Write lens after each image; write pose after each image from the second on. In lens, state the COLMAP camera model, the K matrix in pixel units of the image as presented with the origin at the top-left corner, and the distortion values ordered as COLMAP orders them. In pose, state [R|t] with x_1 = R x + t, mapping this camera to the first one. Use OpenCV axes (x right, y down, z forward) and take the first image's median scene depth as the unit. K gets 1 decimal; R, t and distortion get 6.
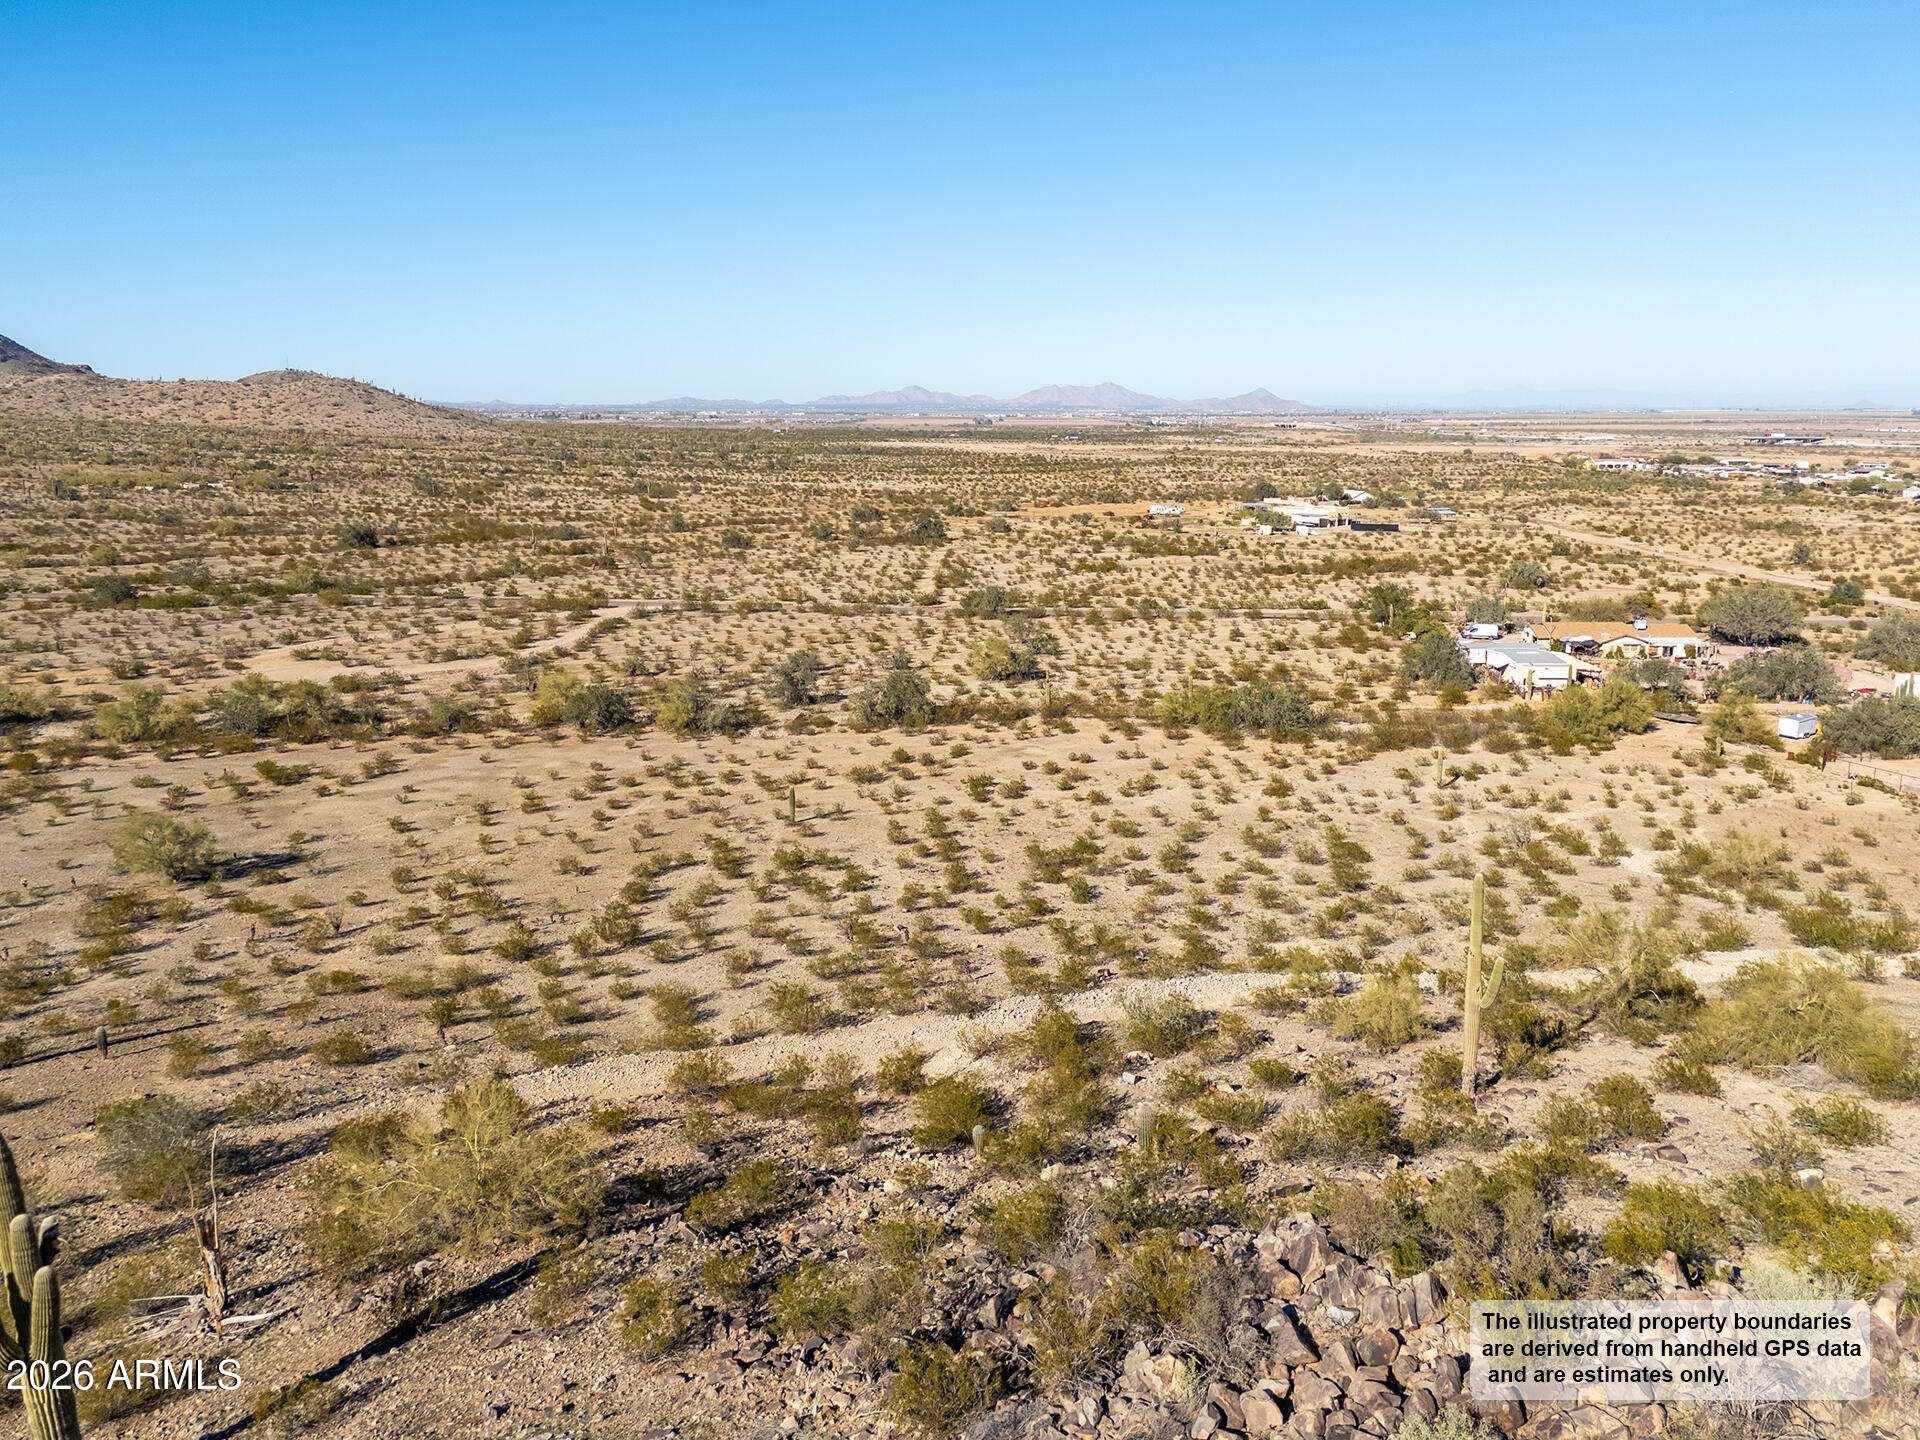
lens RADIAL K [[1401.3, 0, 981.0], [0, 1401.3, 706.8], [0, 0, 1]] dist [0.053890, -0.034532]
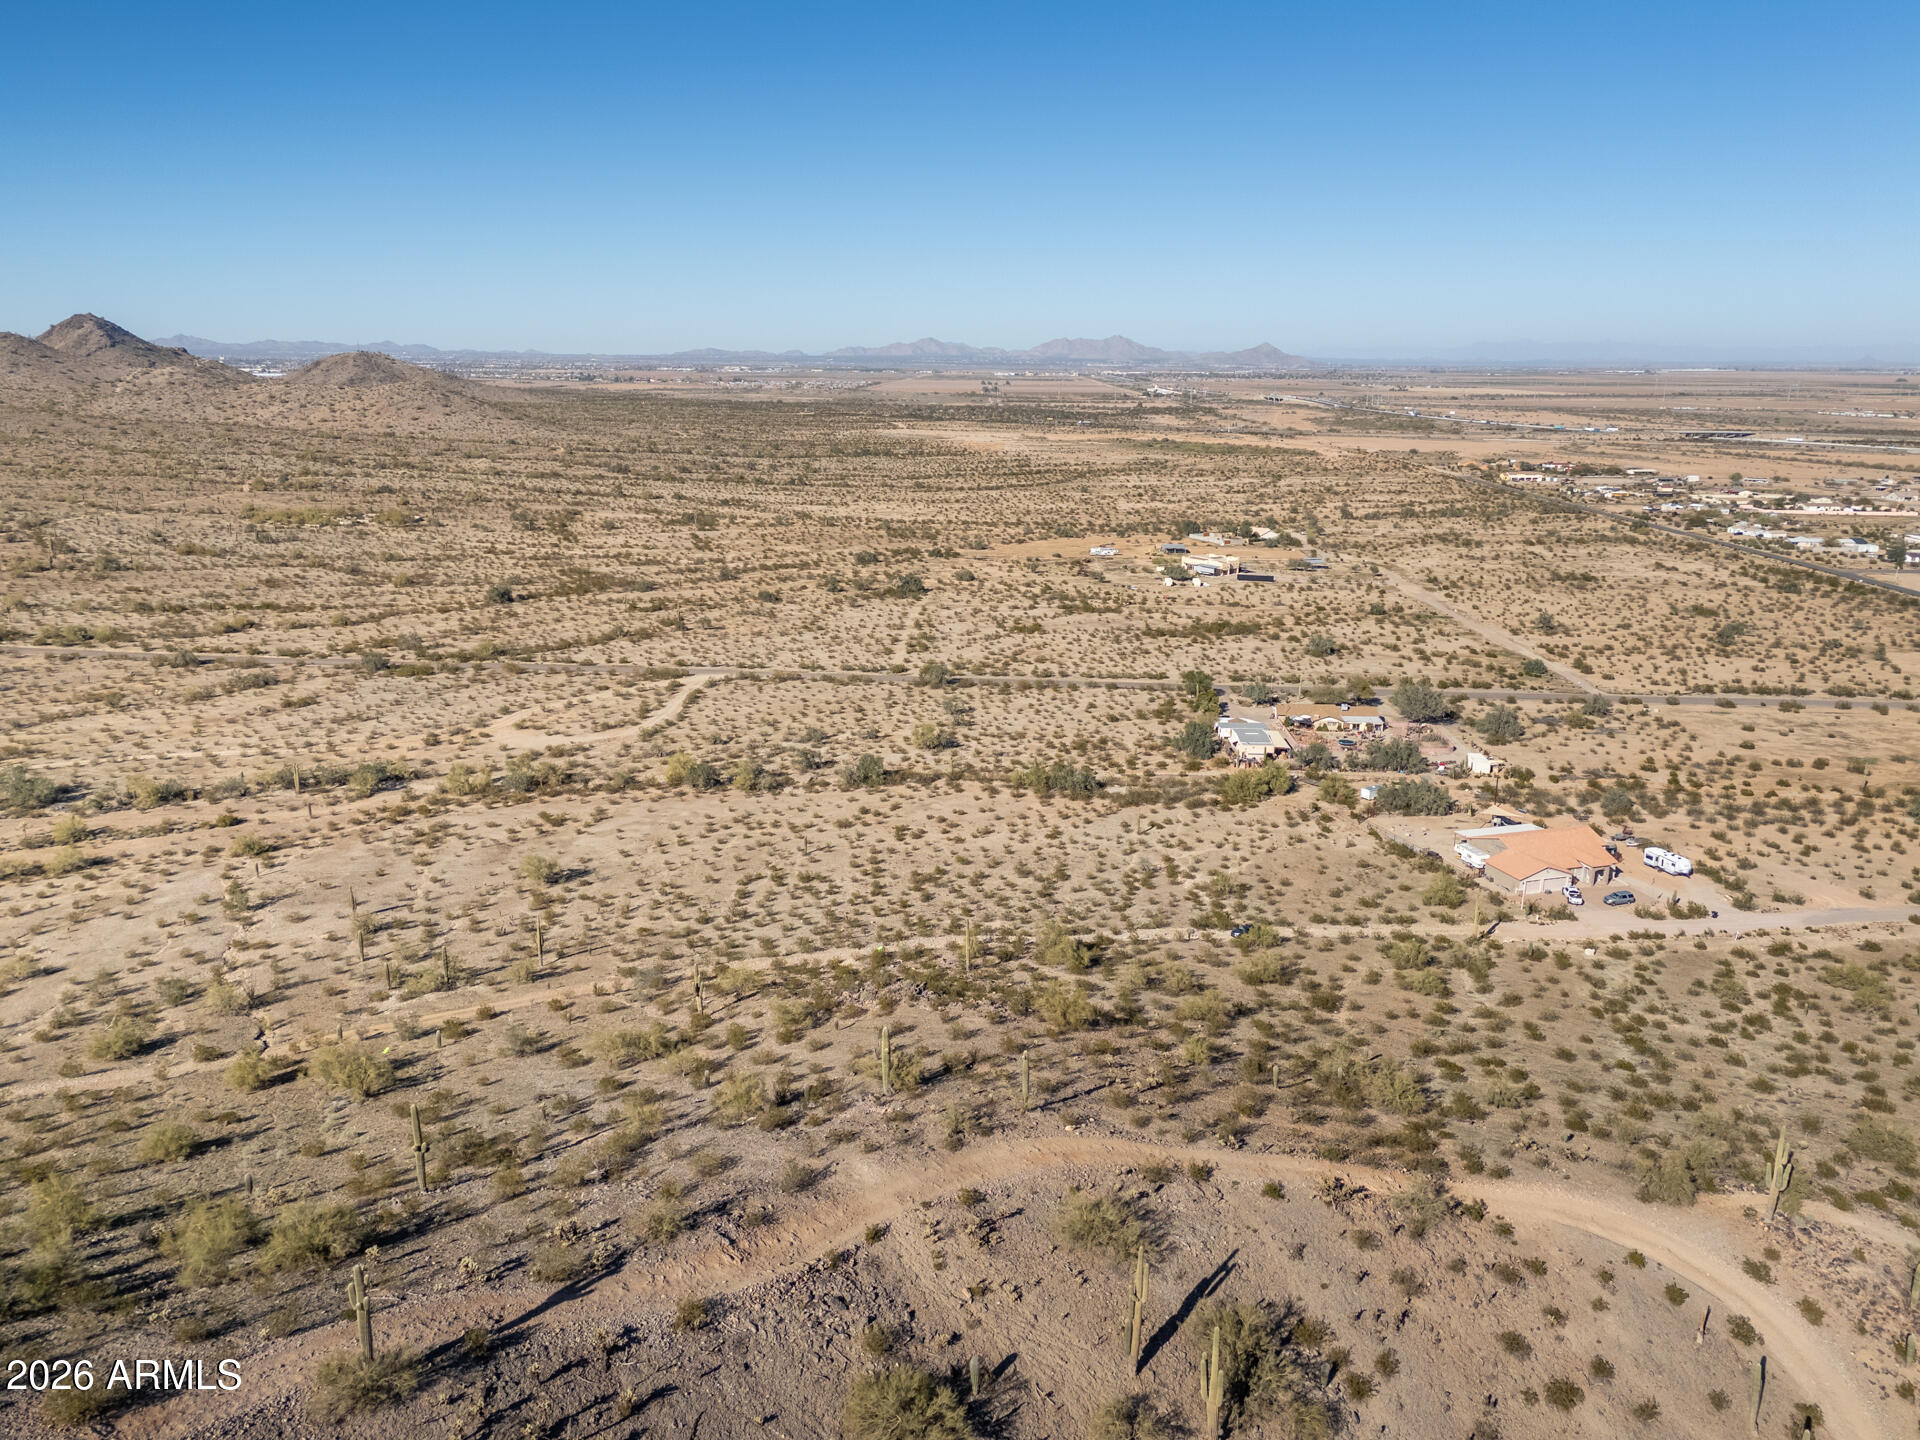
lens RADIAL K [[1401.3, 0, 949.1], [0, 1401.3, 726.0], [0, 0, 1]] dist [0.053890, -0.034532]
pose [[0.999281, 0.015462, -0.034606, 0.110225], [-0.013149, 0.997728, 0.066081, -0.184179], [0.035549, -0.065578, 0.997214, -0.791900]]
